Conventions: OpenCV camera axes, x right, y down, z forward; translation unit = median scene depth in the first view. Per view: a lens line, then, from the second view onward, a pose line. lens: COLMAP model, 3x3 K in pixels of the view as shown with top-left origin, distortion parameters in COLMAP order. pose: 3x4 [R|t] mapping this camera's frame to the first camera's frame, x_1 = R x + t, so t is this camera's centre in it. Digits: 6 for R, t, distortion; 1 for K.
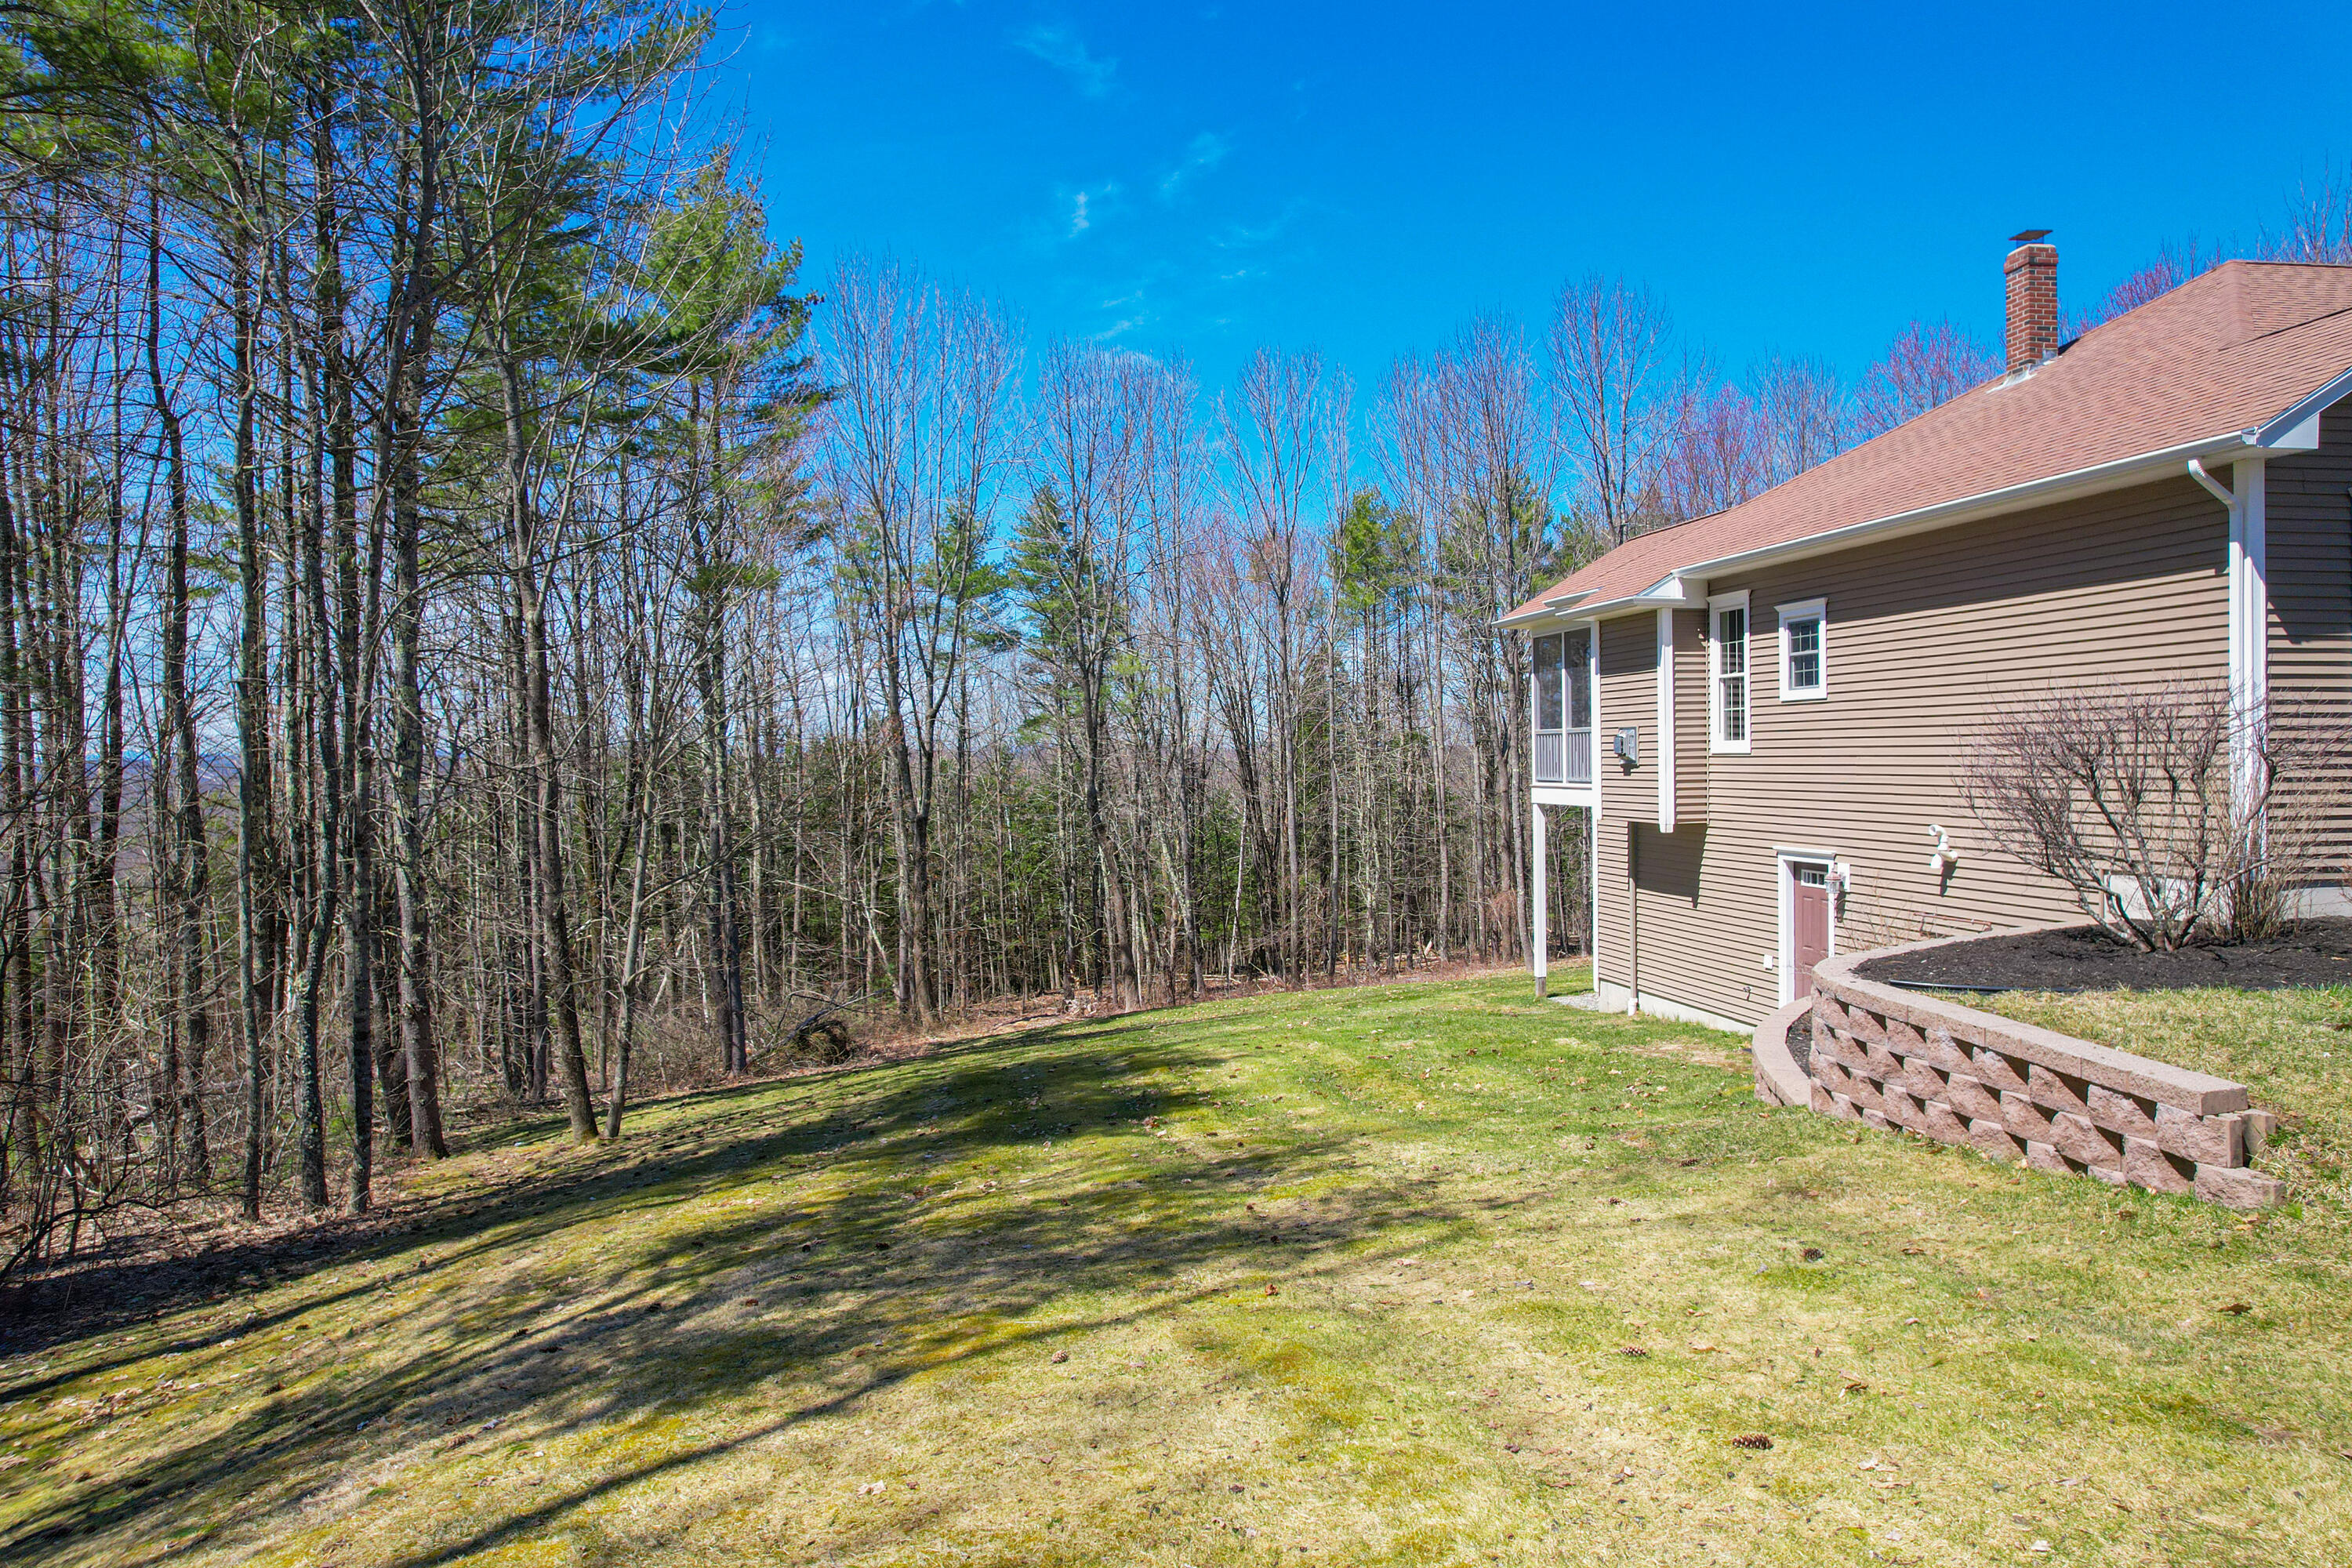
lens RADIAL K [[1476.9, 0, 1135.7], [0, 1476.9, 776.5], [0, 0, 1]] dist [-0.056369, 0.047420]
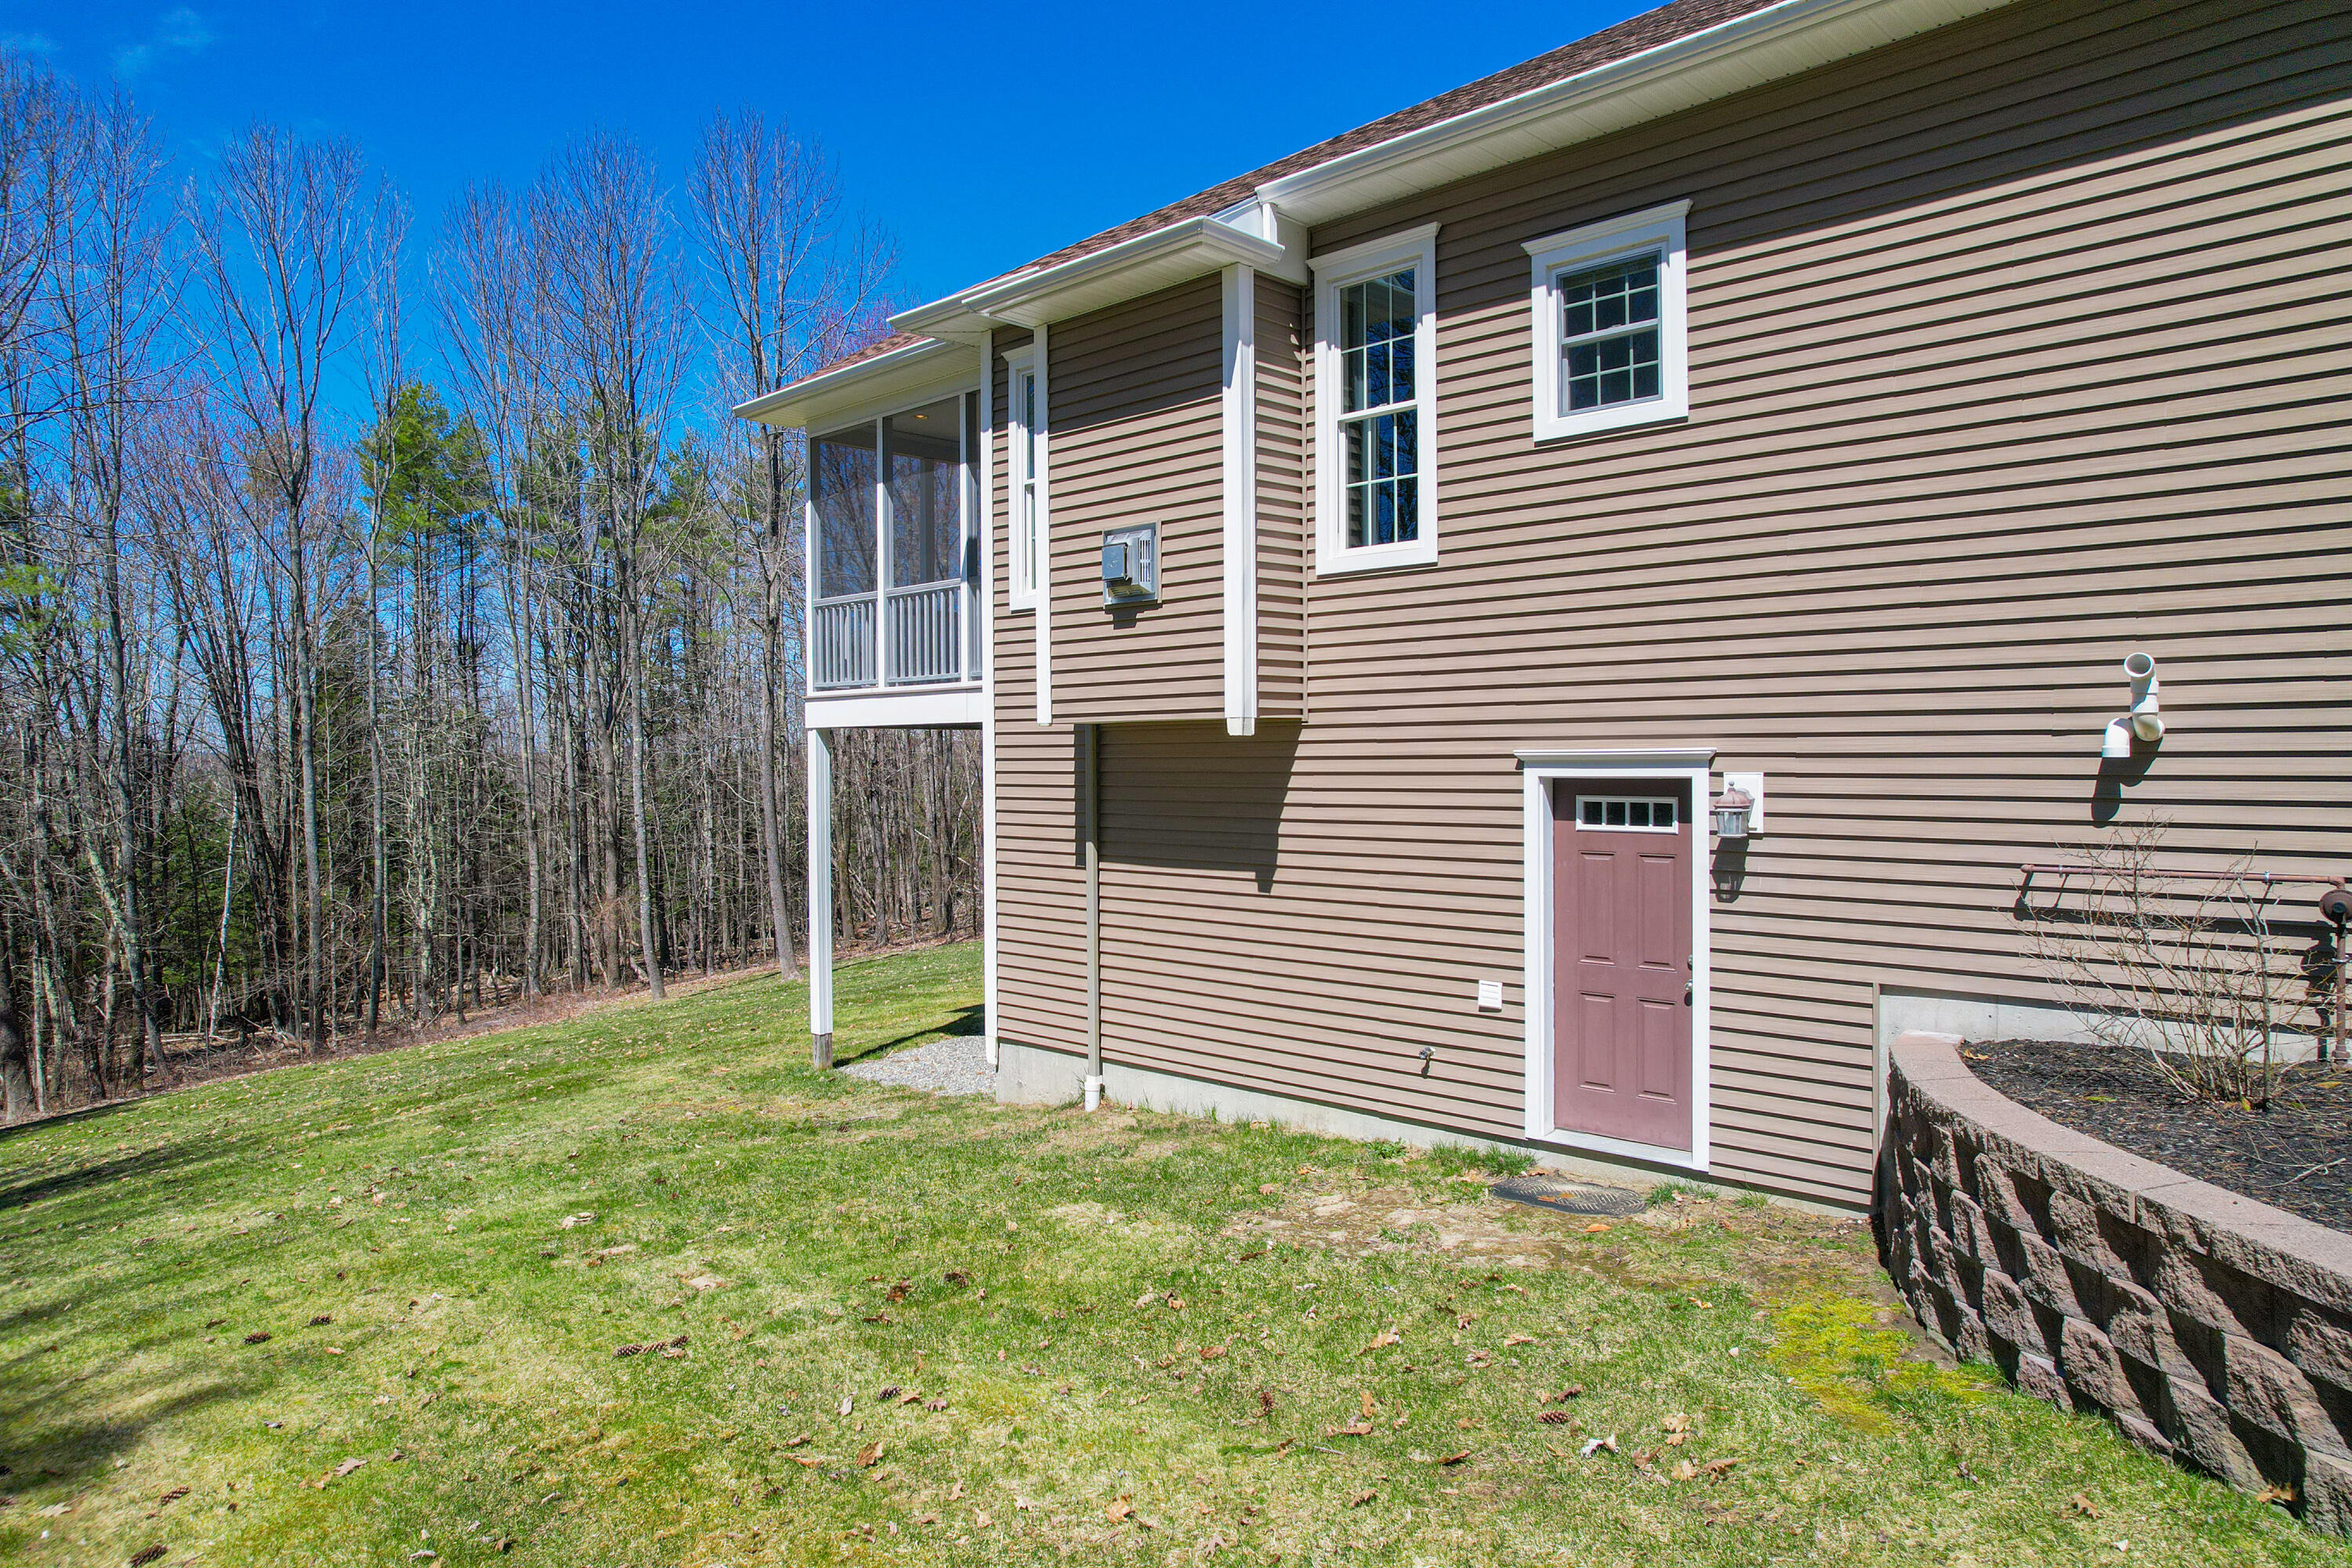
lens RADIAL K [[1476.9, 0, 1135.7], [0, 1476.9, 776.5], [0, 0, 1]] dist [-0.056369, 0.047420]
pose [[0.810039, -0.000082, 0.586376, 0.044111], [0.003105, 0.999987, -0.004151, 0.044854], [-0.586368, 0.005183, 0.810028, 0.533296]]
